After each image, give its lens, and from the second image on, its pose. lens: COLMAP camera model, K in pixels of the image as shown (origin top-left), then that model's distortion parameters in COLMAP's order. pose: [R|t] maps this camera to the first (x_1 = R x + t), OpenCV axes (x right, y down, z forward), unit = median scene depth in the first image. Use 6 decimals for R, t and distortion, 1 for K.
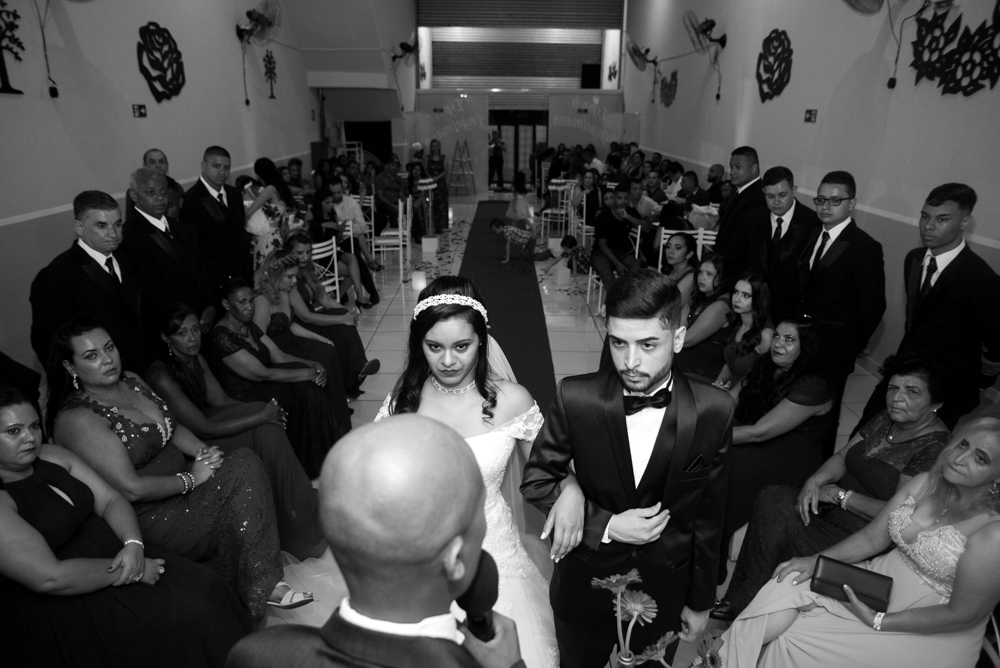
lens RADIAL K [[697.3, 0, 500.0], [0, 697.3, 334.0], [0, 0, 1]] dist [-0.000856, 0.054122]
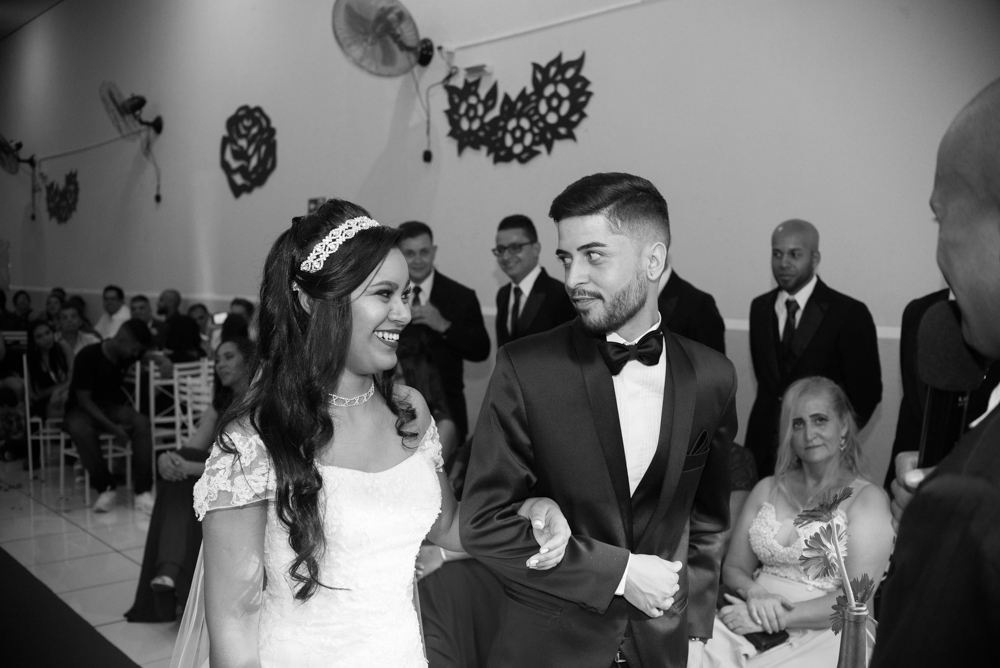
lens RADIAL K [[1020.5, 0, 500.7], [0, 1020.5, 365.0], [0, 0, 1]] dist [-0.170664, 0.214983]
pose [[0.759218, -0.060500, 0.648019, -0.083308], [0.197655, 0.970077, -0.141005, 0.034184], [-0.620098, 0.235138, 0.748458, 0.052852]]
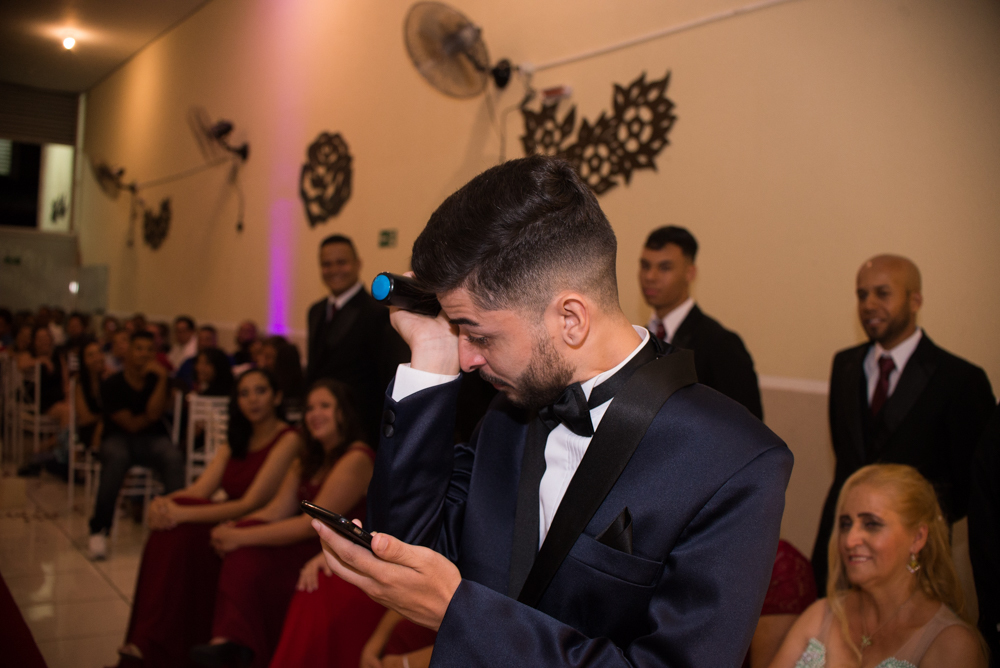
lens RADIAL K [[1020.5, 0, 500.7], [0, 1020.5, 365.0], [0, 0, 1]] dist [-0.170664, 0.214983]
pose [[0.829008, 0.014232, 0.559055, -0.026672], [0.123787, 0.970209, -0.208259, 0.029472], [-0.545364, 0.241852, 0.802549, 0.081112]]
